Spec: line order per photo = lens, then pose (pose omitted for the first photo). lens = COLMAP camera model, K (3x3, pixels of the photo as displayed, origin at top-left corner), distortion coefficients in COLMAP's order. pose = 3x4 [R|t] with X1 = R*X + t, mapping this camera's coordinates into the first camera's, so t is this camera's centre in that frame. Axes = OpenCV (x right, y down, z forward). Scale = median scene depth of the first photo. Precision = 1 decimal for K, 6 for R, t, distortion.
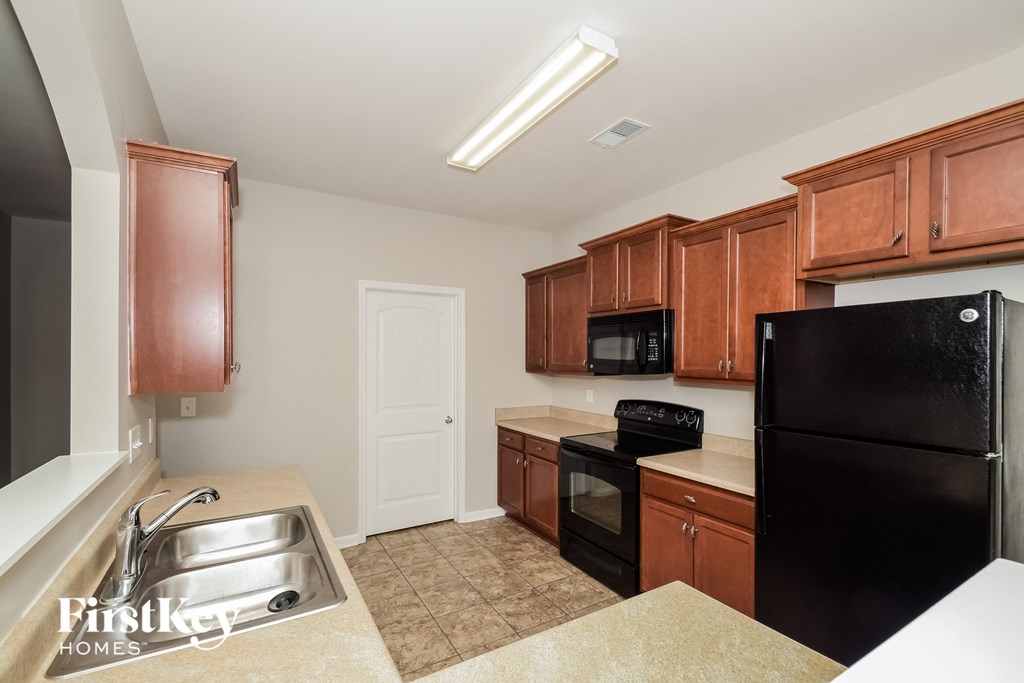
lens RADIAL K [[447.2, 0, 509.9], [0, 447.2, 358.6], [0, 0, 1]] dist [0.001718, 0.000325]
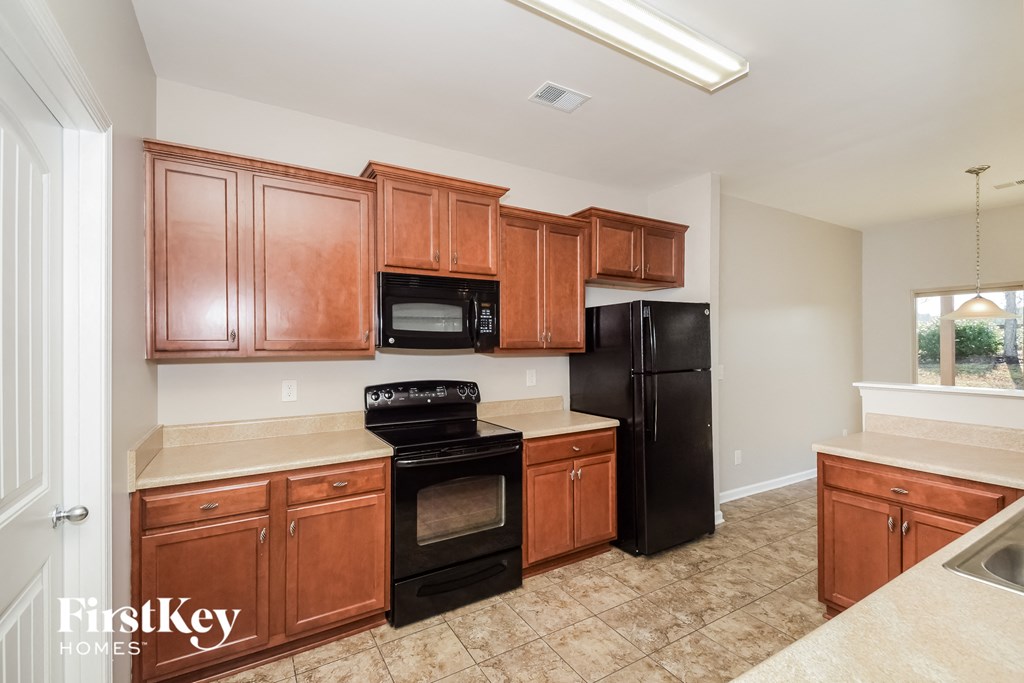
lens RADIAL K [[447.2, 0, 511.4], [0, 447.2, 341.0], [0, 0, 1]] dist [0.001718, 0.000325]
pose [[-0.017511, -0.001758, 0.999845, -0.624678], [0.008076, 0.999966, 0.001900, 0.020311], [-0.999814, 0.008108, -0.017496, 0.954293]]
